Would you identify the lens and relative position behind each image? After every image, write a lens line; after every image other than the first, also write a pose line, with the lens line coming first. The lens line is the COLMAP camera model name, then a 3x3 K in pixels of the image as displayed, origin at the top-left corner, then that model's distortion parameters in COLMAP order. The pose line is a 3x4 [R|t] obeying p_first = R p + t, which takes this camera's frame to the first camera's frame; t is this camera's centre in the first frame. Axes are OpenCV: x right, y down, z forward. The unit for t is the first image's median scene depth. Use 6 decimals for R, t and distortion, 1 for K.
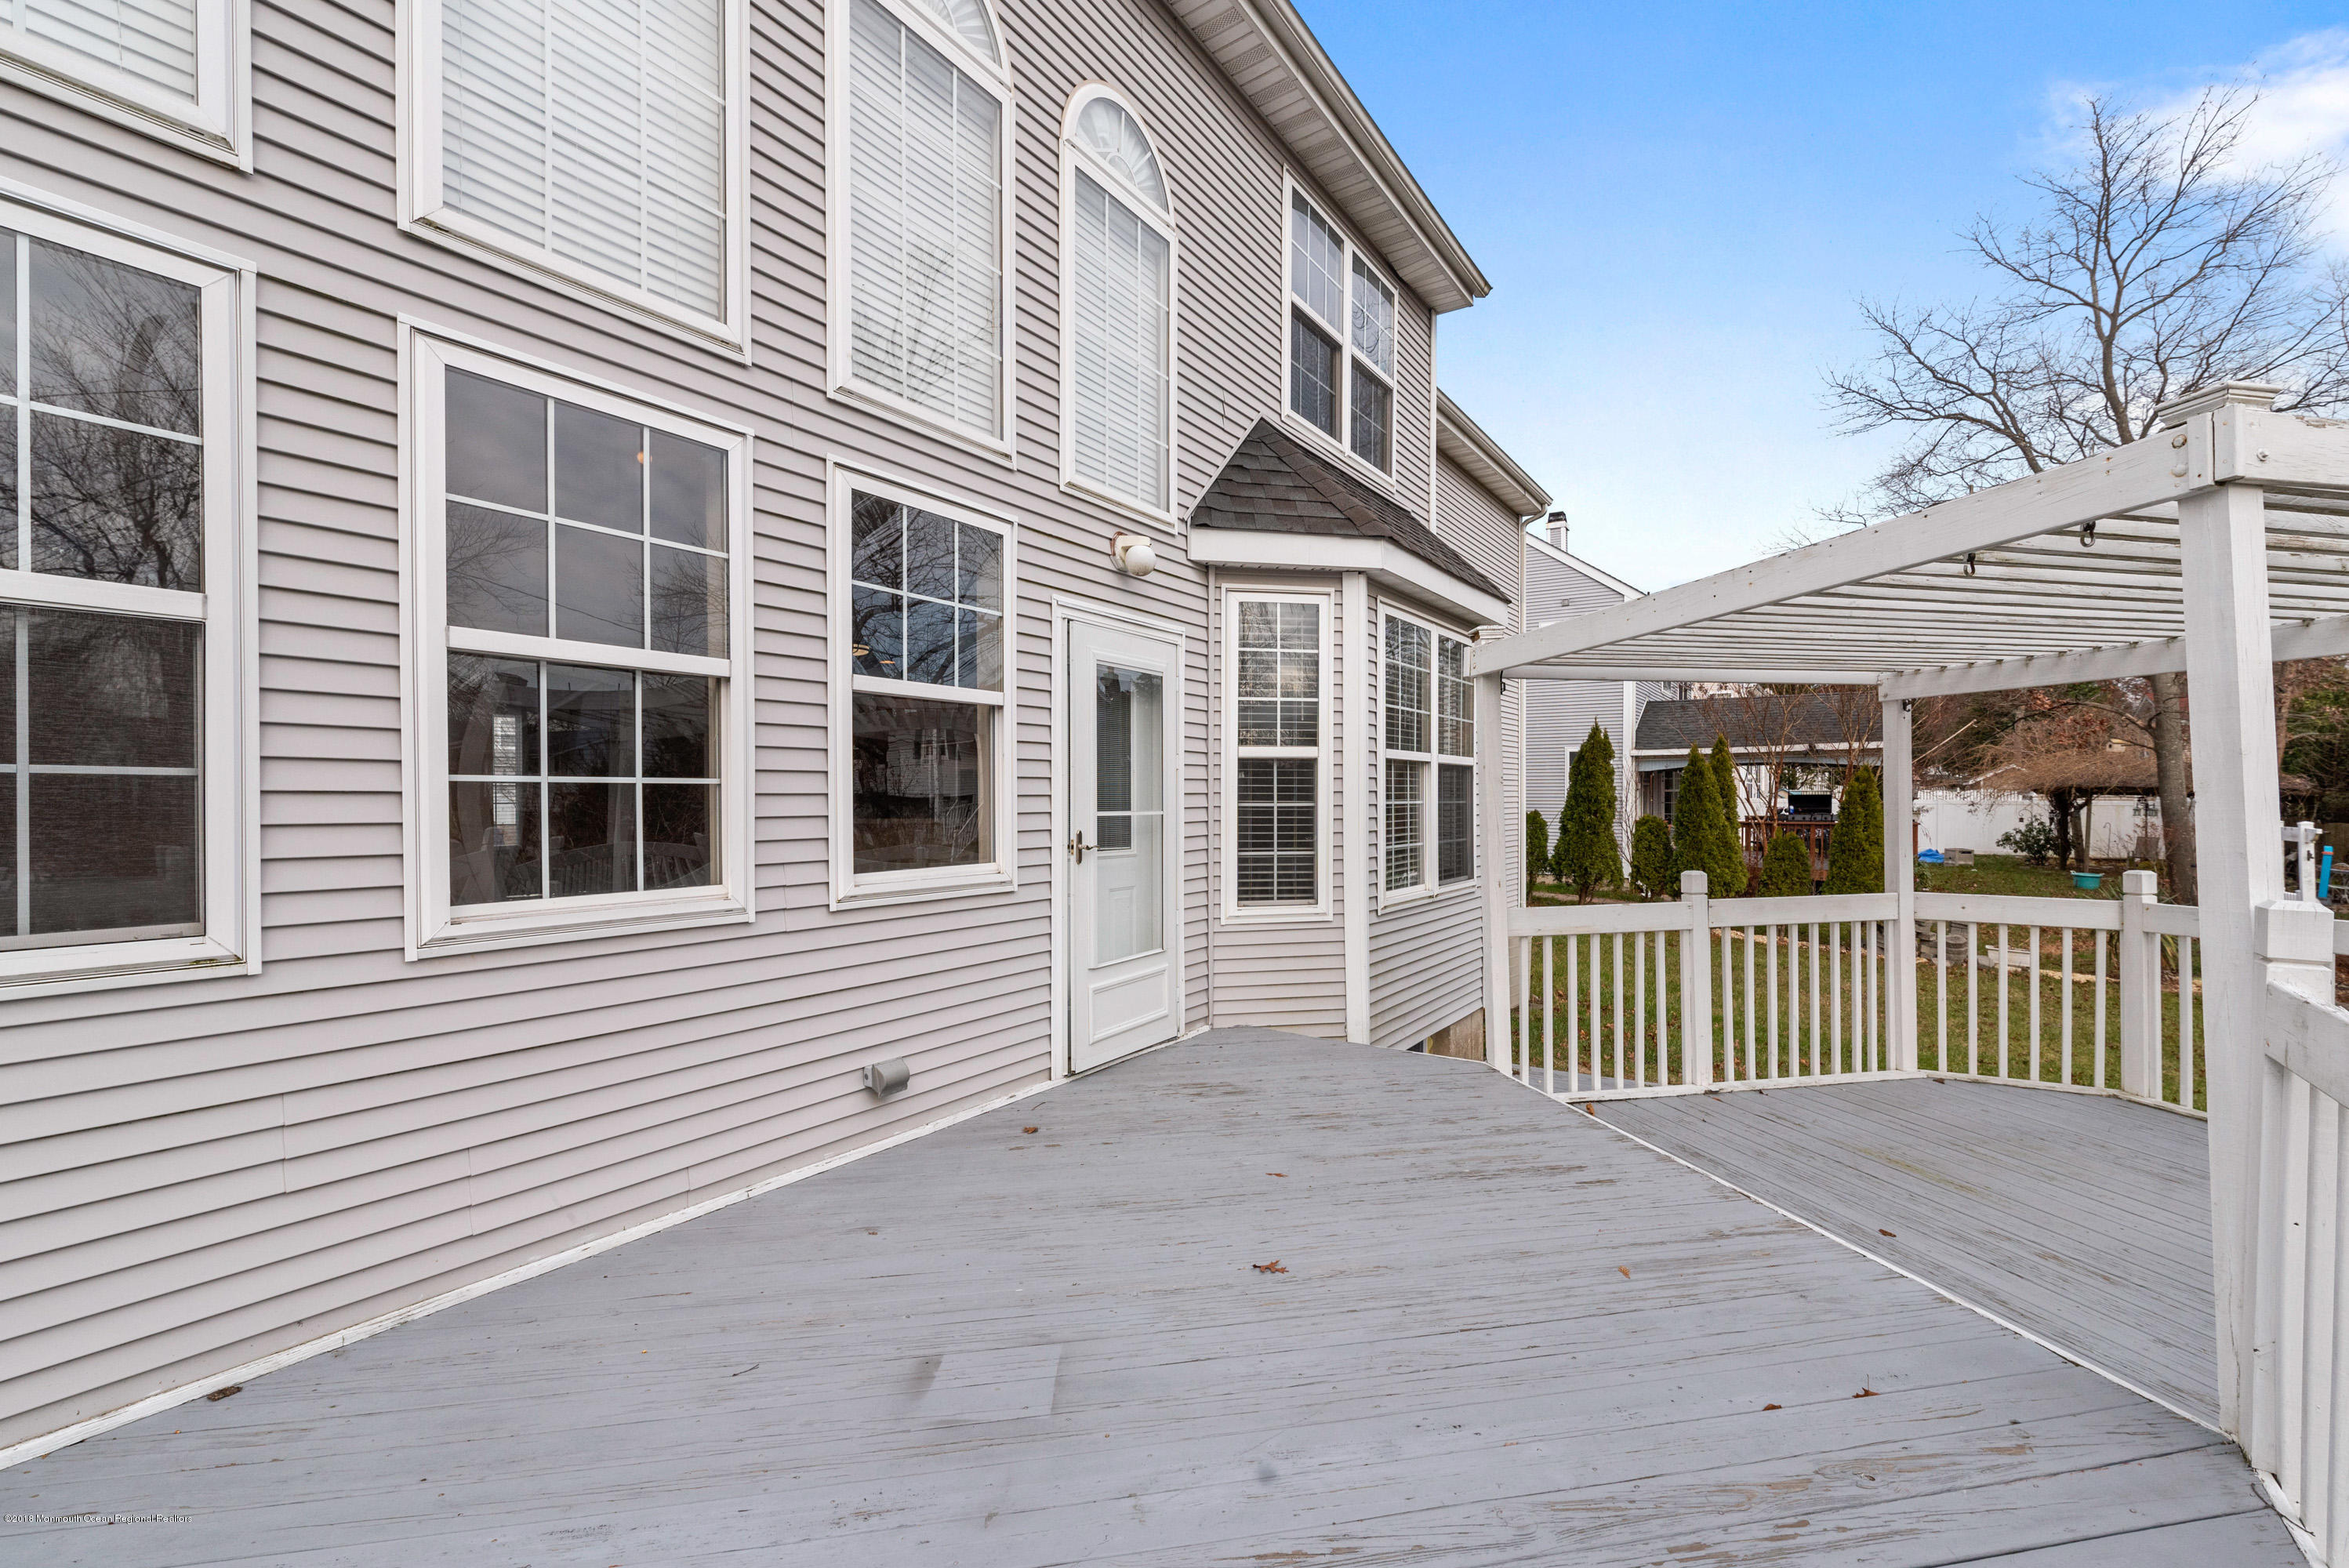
lens RADIAL K [[1039.5, 0, 1173.7], [0, 1039.5, 798.4], [0, 0, 1]] dist [0.000169, -0.004281]
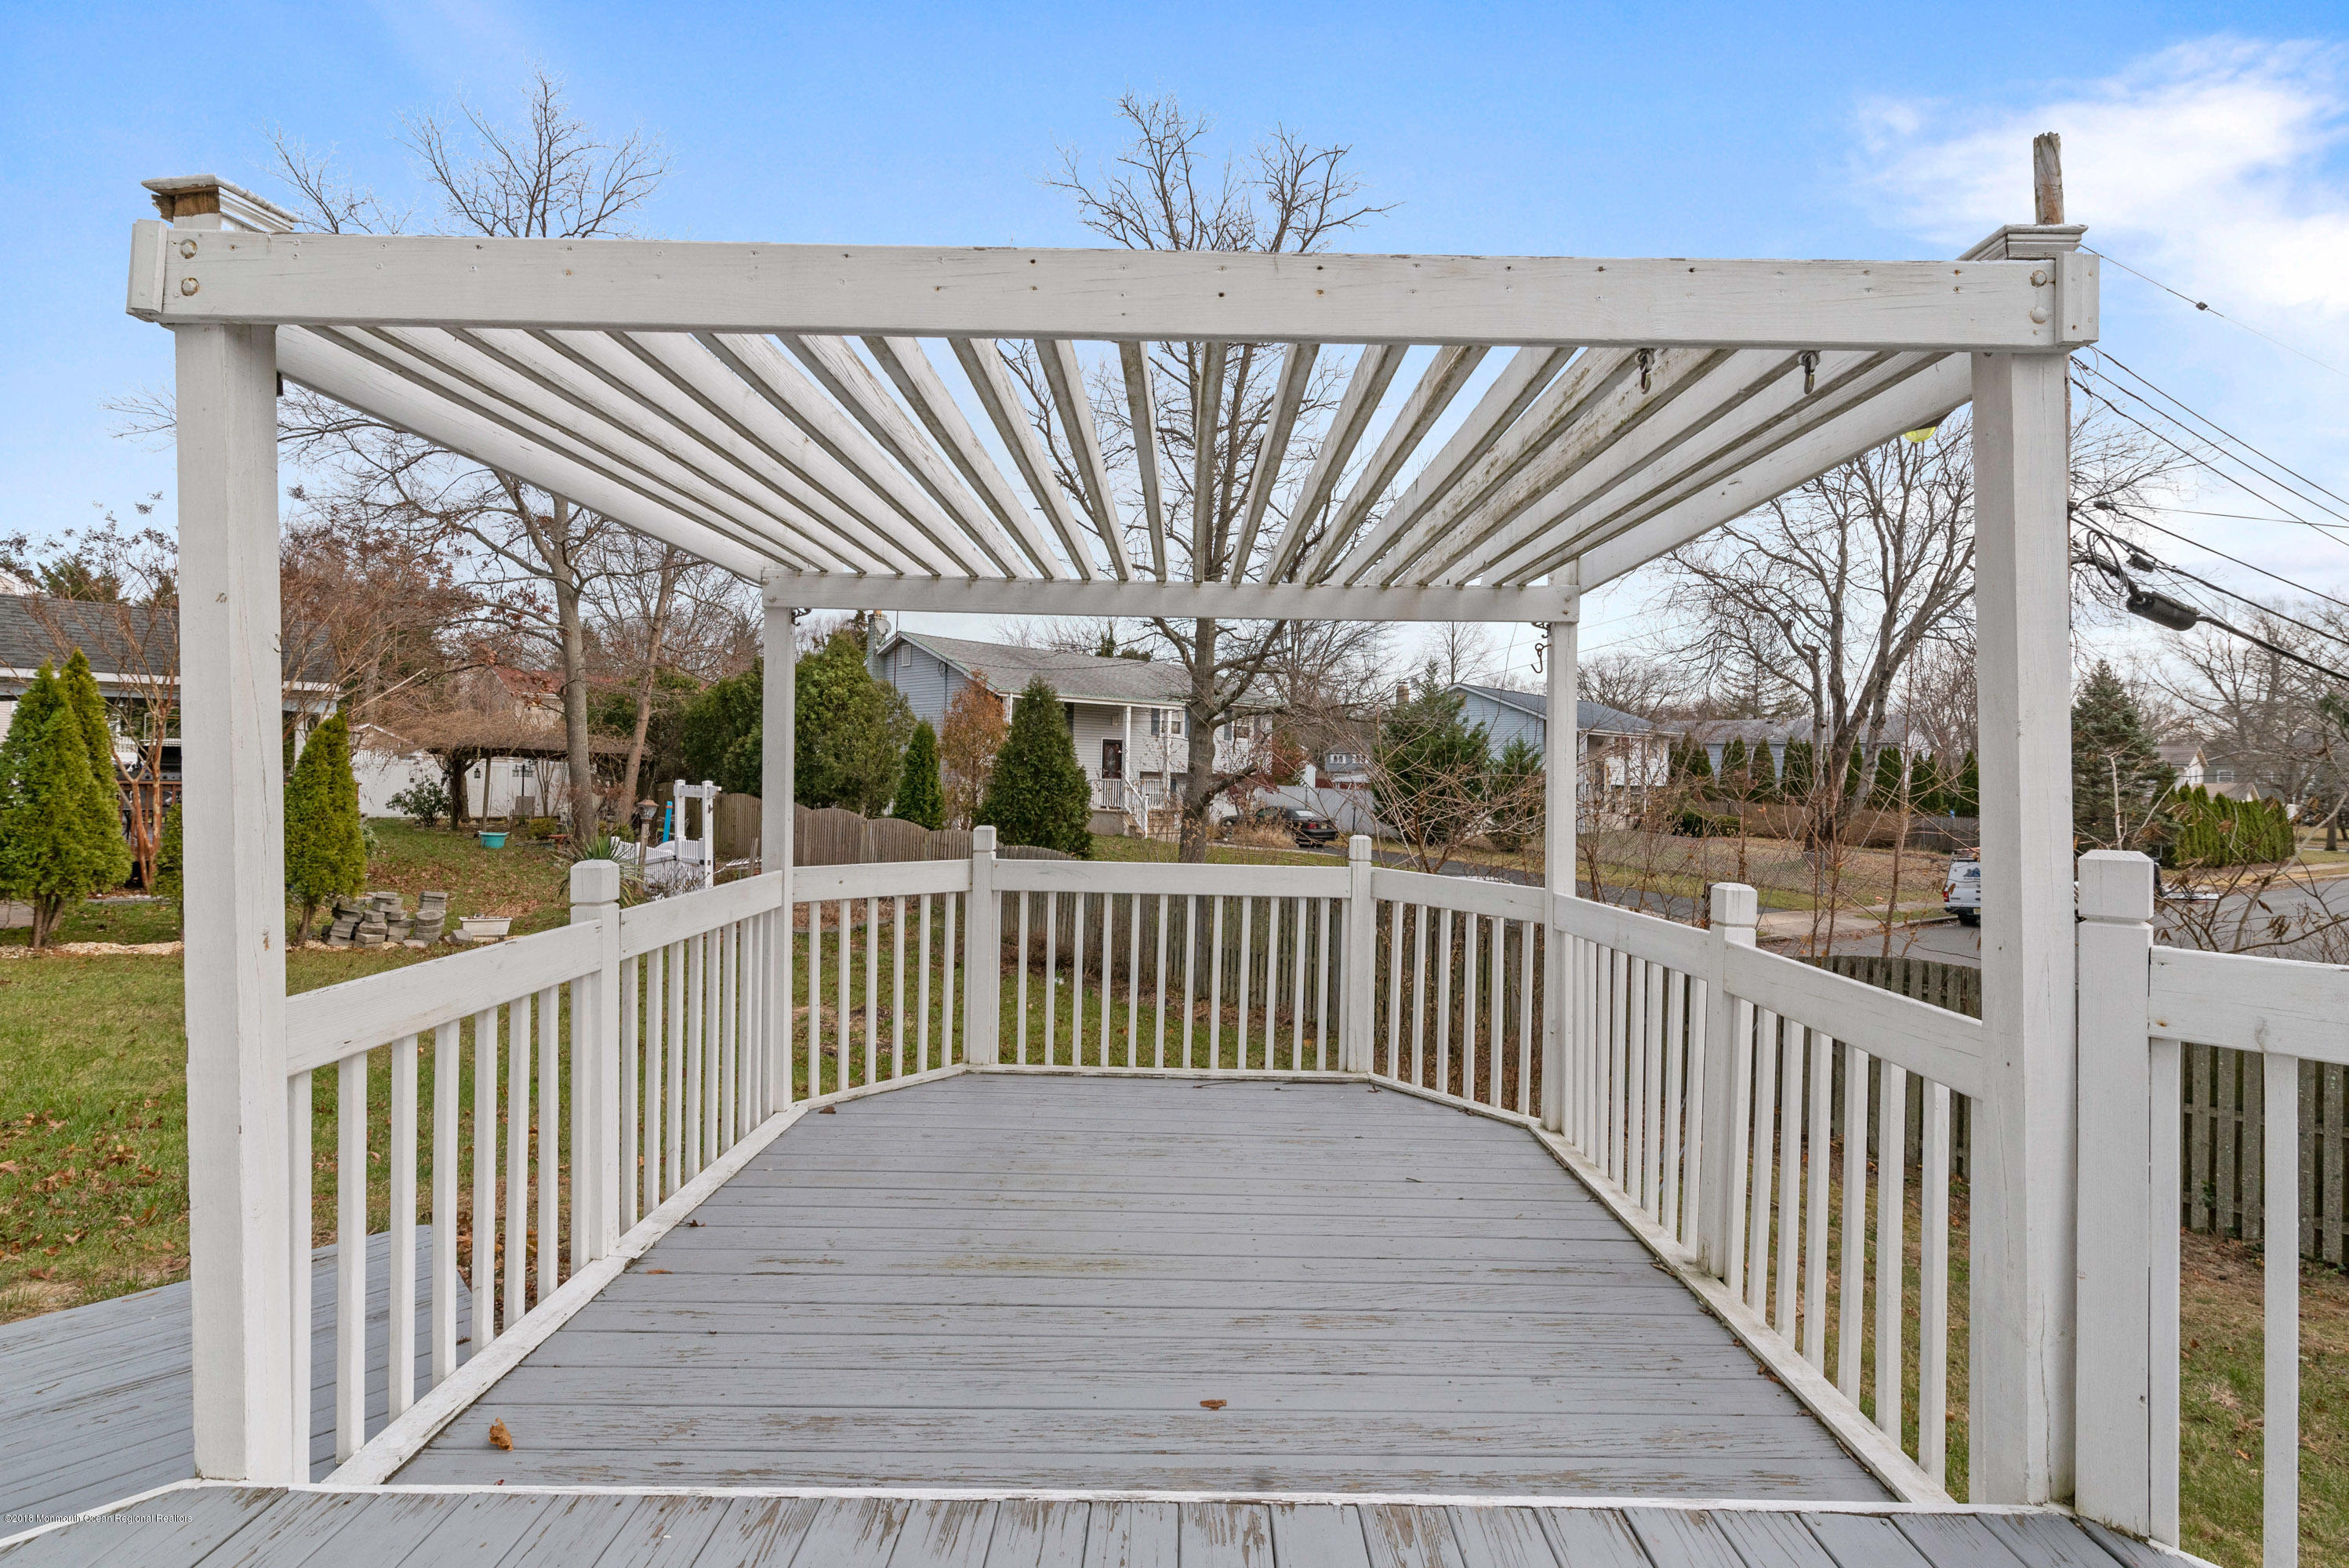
lens RADIAL K [[1039.5, 0, 1230.7], [0, 1039.5, 774.5], [0, 0, 1]] dist [0.000169, -0.004281]
pose [[0.179362, 0.007450, 0.983755, 0.031008], [-0.021002, 0.999772, -0.003742, 0.018728], [-0.983559, -0.019990, 0.179478, 0.535225]]
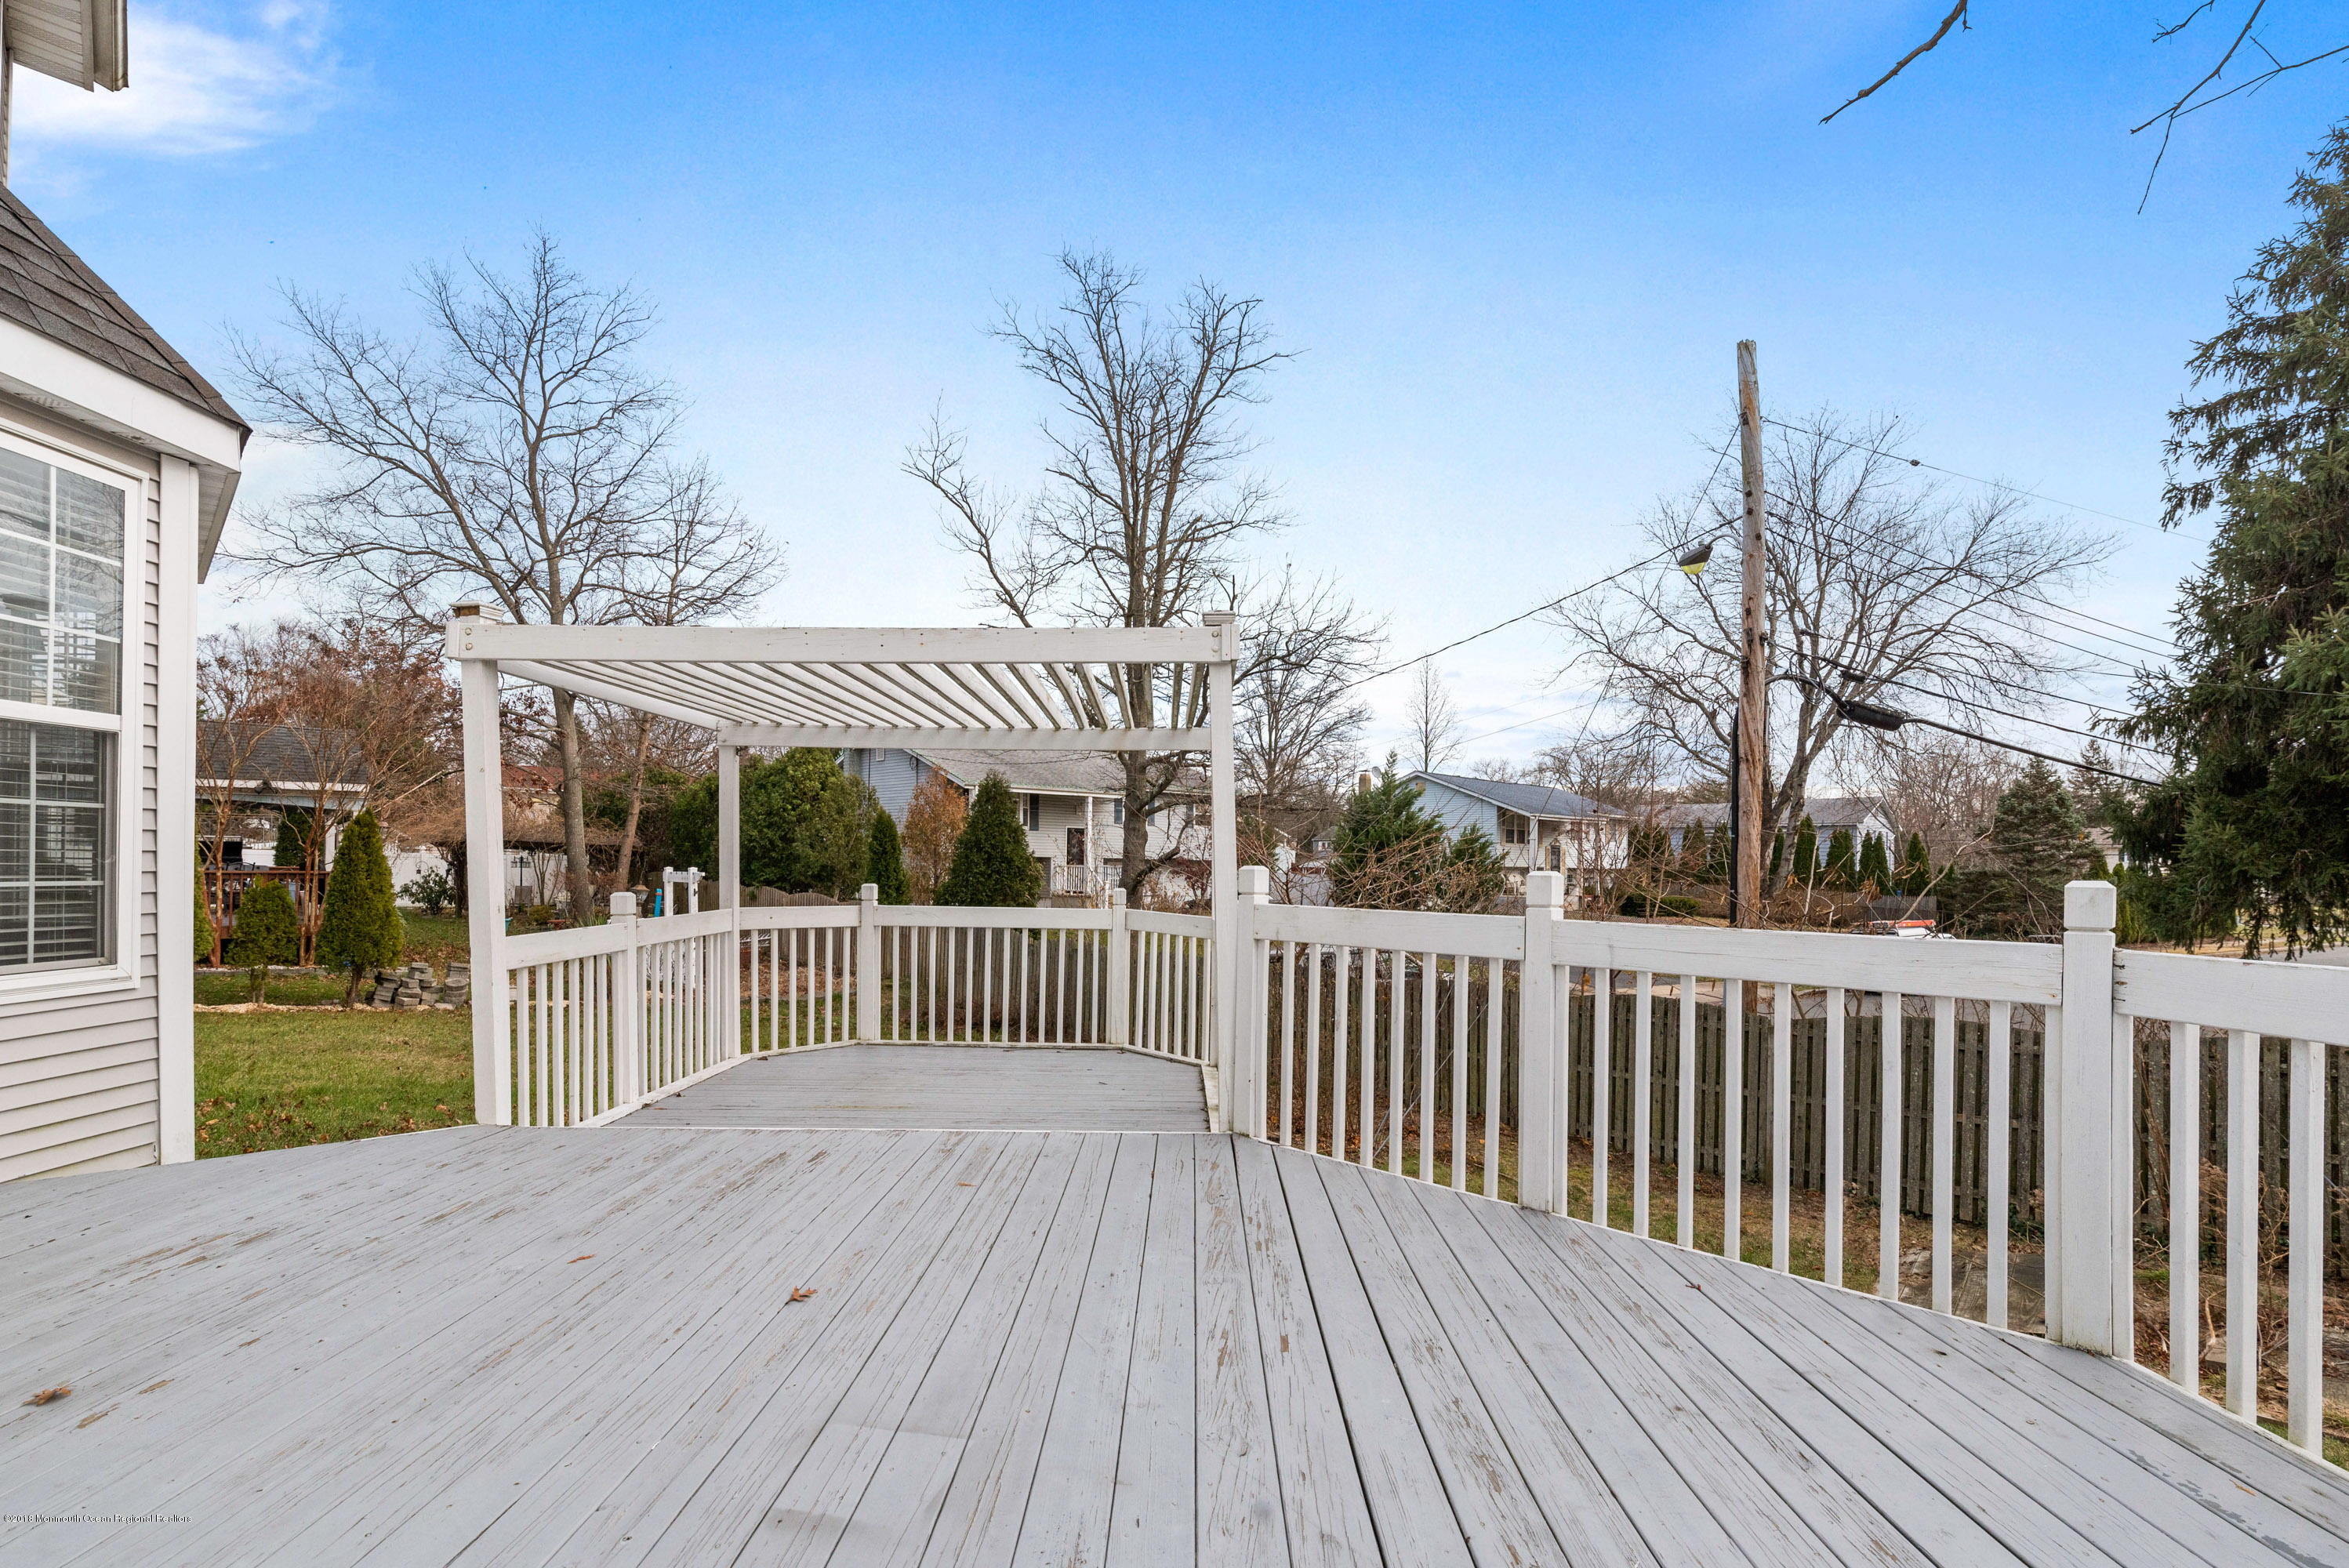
lens RADIAL K [[1039.5, 0, 1218.1], [0, 1039.5, 859.5], [0, 0, 1]] dist [0.000169, -0.004281]
pose [[0.181277, 0.008589, 0.983395, -0.352457], [-0.012532, 0.999901, -0.006423, 0.033484], [-0.983352, -0.011159, 0.181366, 0.226273]]
